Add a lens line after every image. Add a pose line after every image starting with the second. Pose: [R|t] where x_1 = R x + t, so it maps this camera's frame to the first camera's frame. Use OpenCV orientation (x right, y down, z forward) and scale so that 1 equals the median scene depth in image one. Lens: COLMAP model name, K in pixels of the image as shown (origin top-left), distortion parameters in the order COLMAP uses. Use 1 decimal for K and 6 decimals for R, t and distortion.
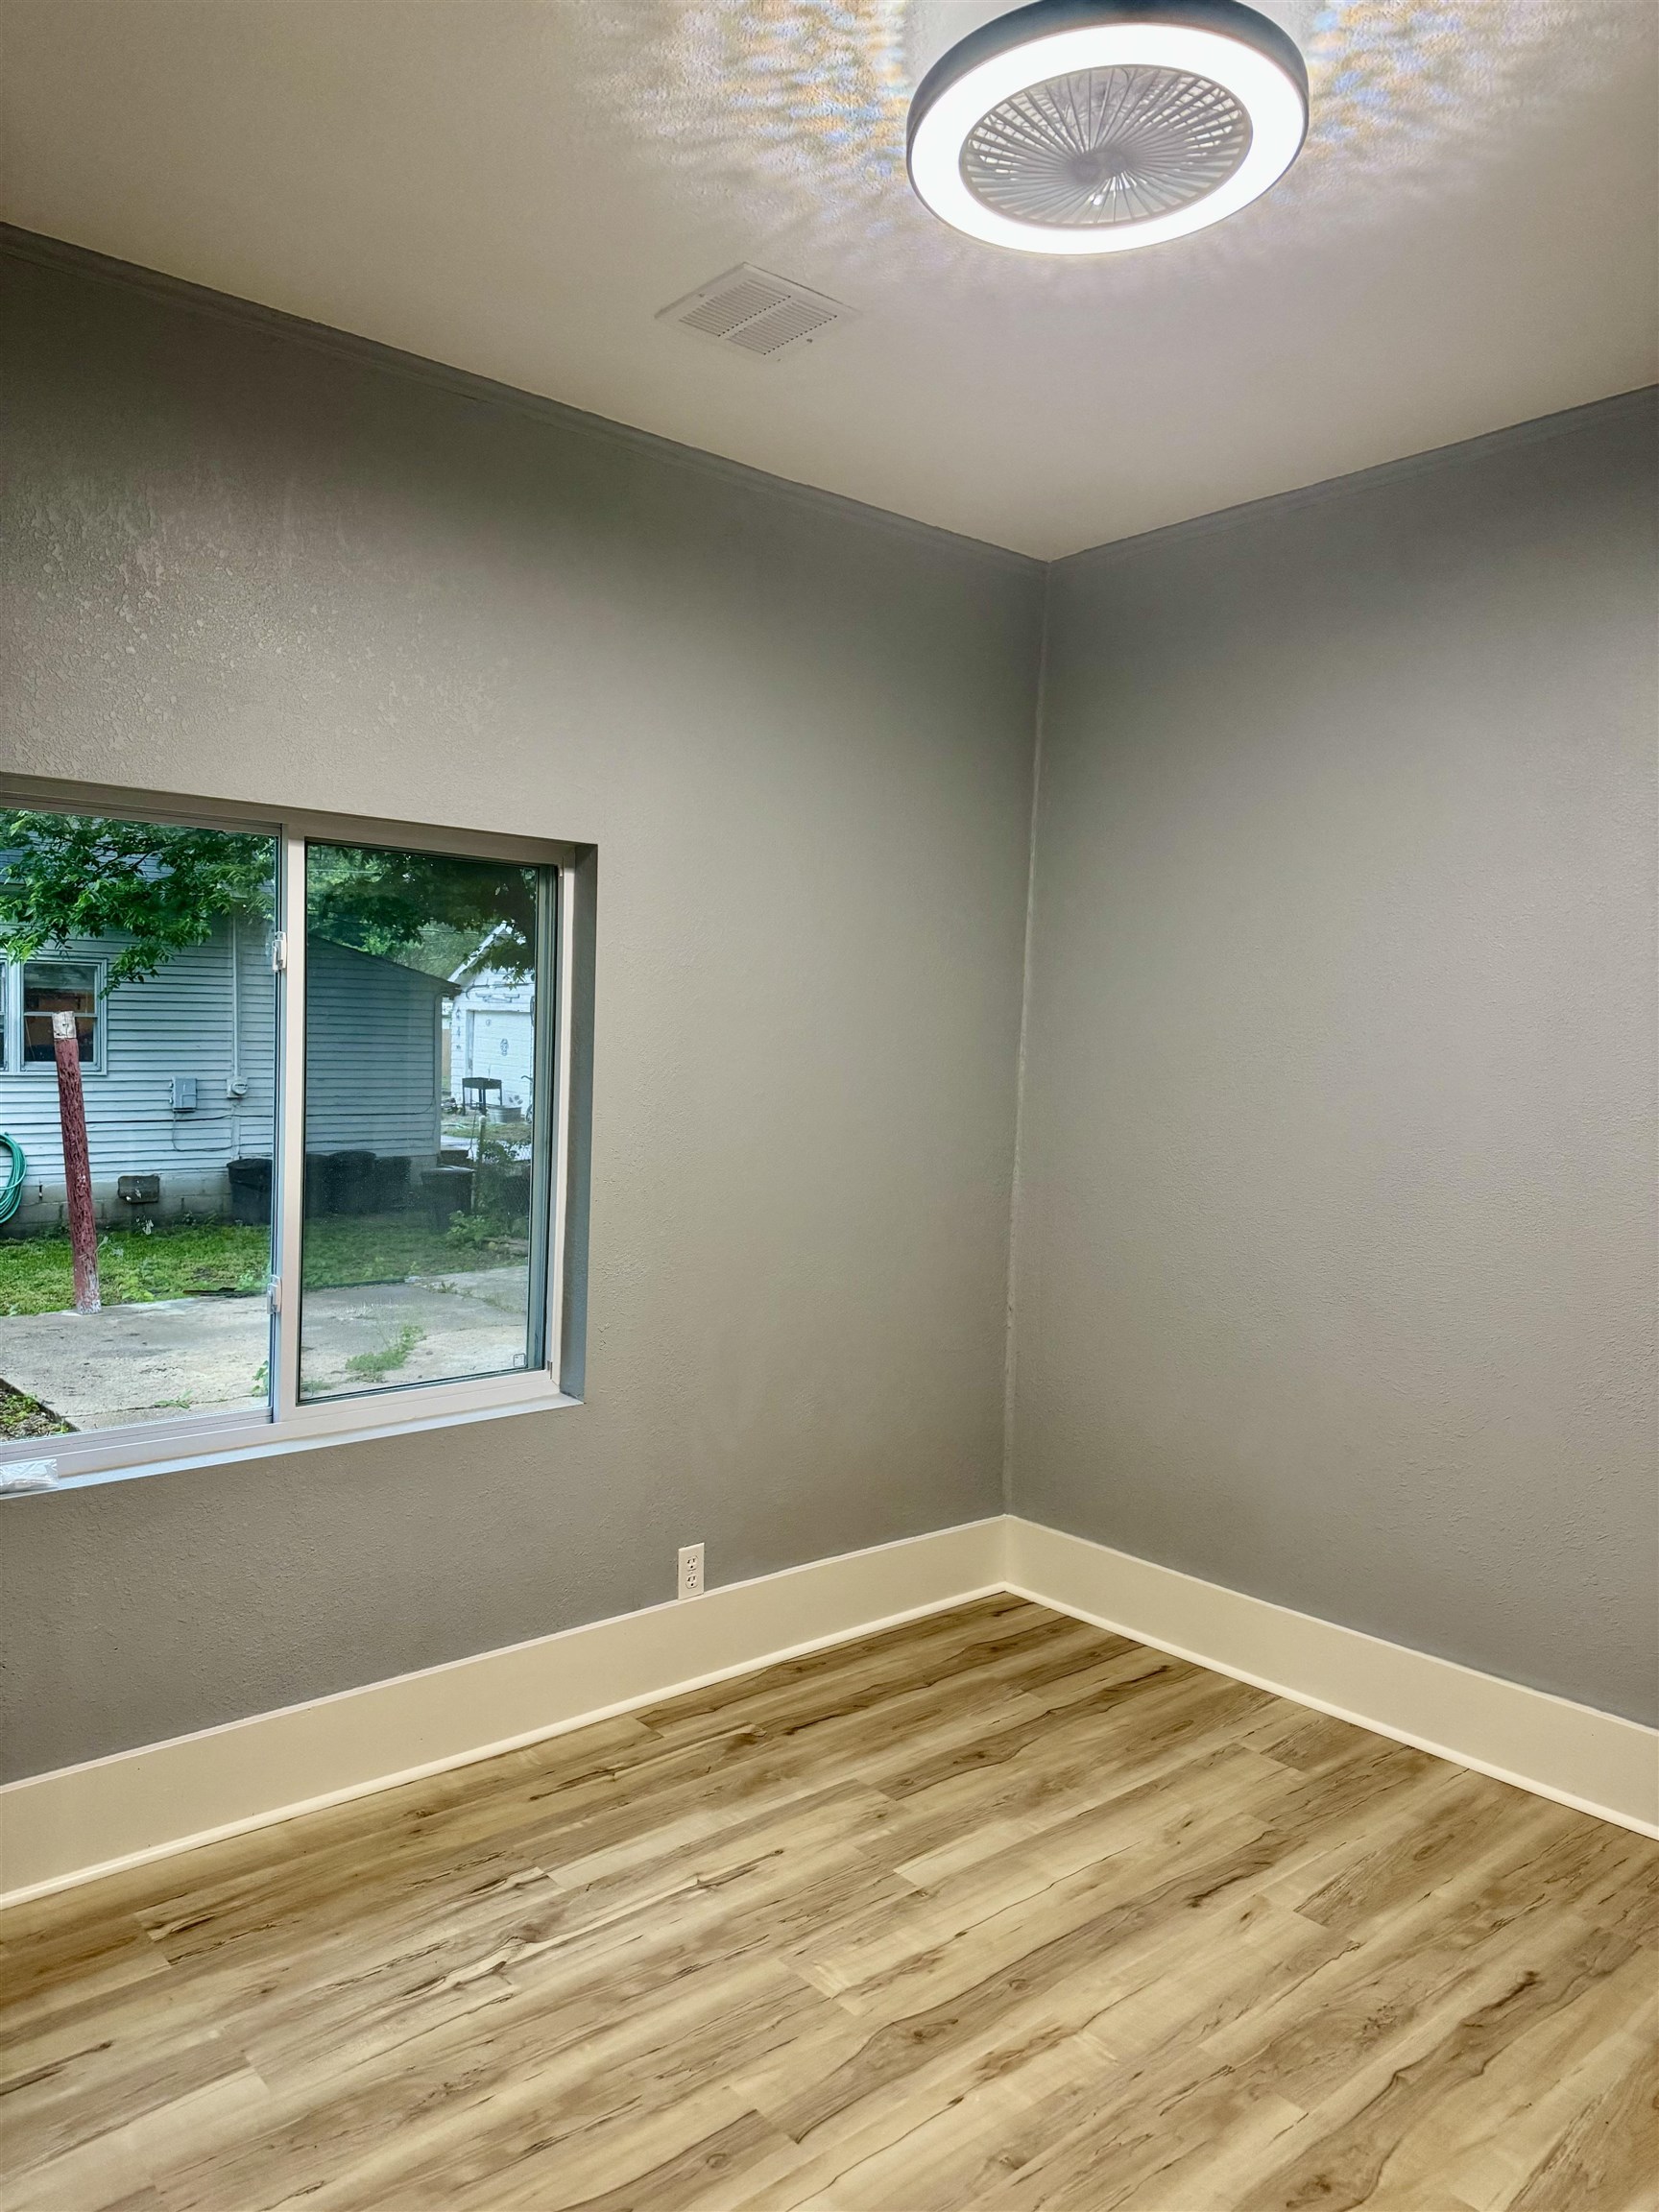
lens RADIAL K [[1573.9, 0, 821.8], [0, 1573.9, 1079.2], [0, 0, 1]] dist [0.035961, -0.040240]
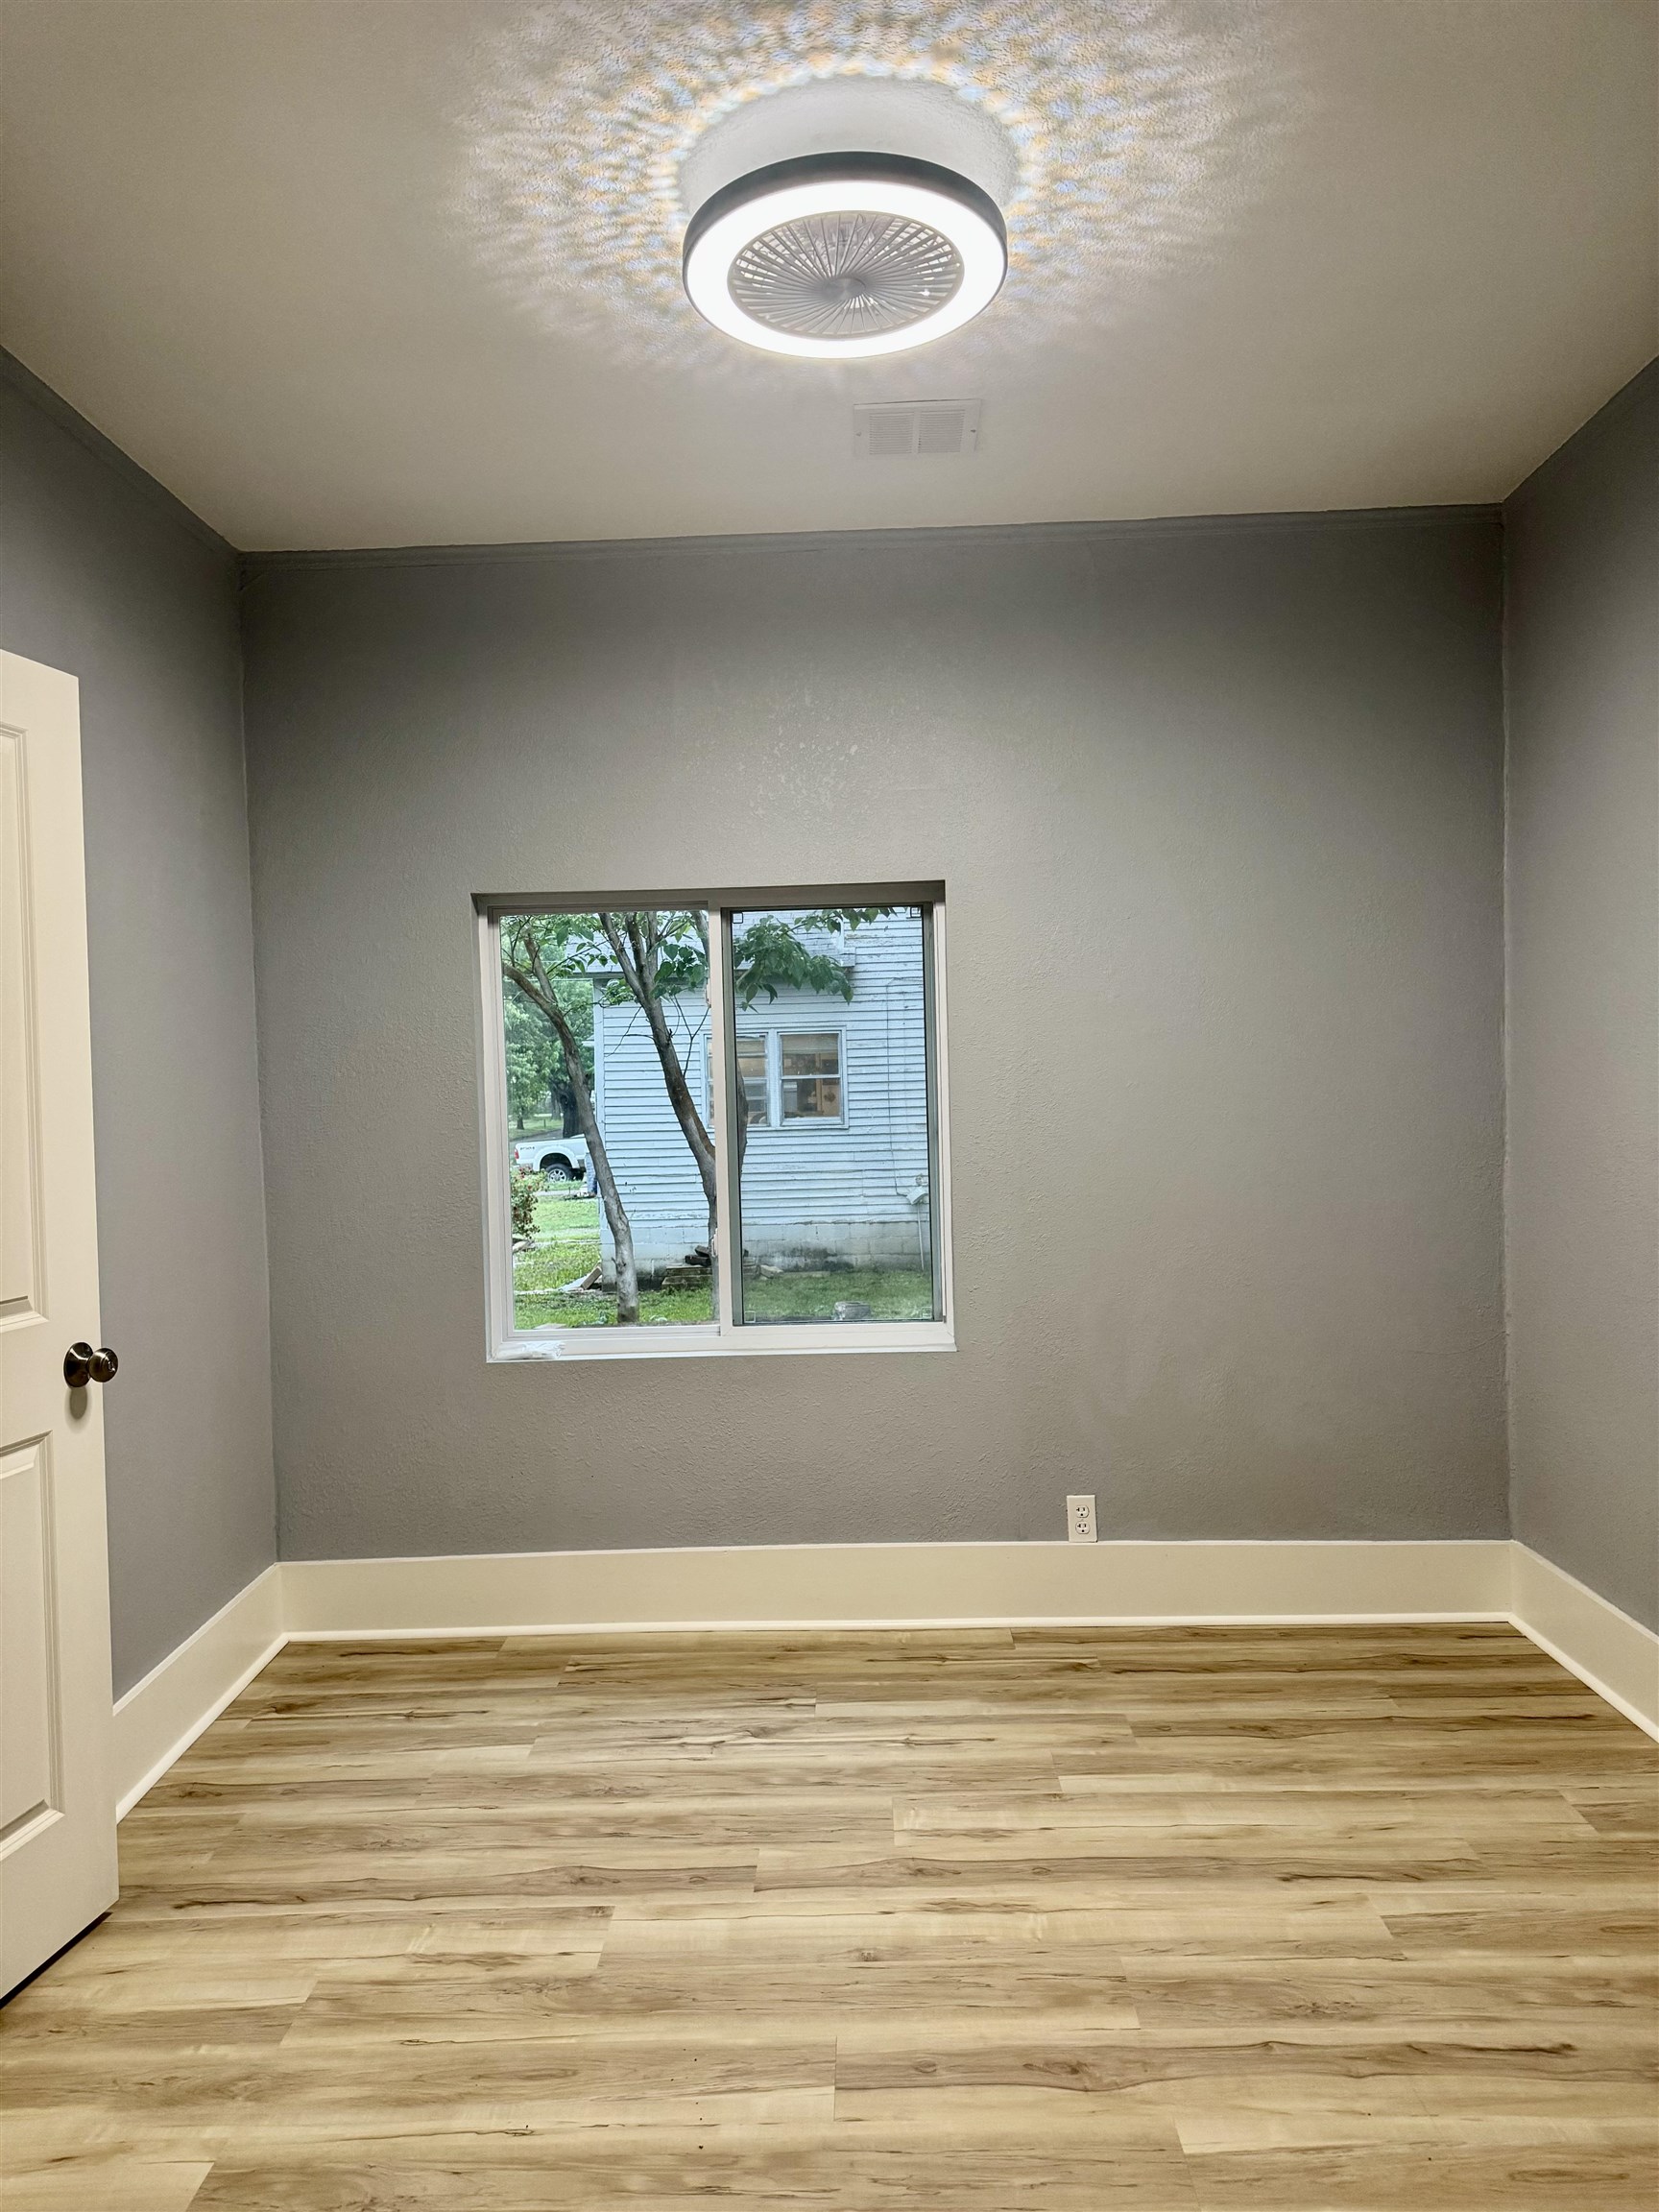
lens RADIAL K [[1573.9, 0, 821.8], [0, 1573.9, 1079.2], [0, 0, 1]] dist [0.035961, -0.040240]
pose [[0.730786, -0.048546, -0.680879, 0.697623], [0.025648, 0.998716, -0.043679, 0.059773], [0.682125, 0.014457, 0.731093, 0.077061]]
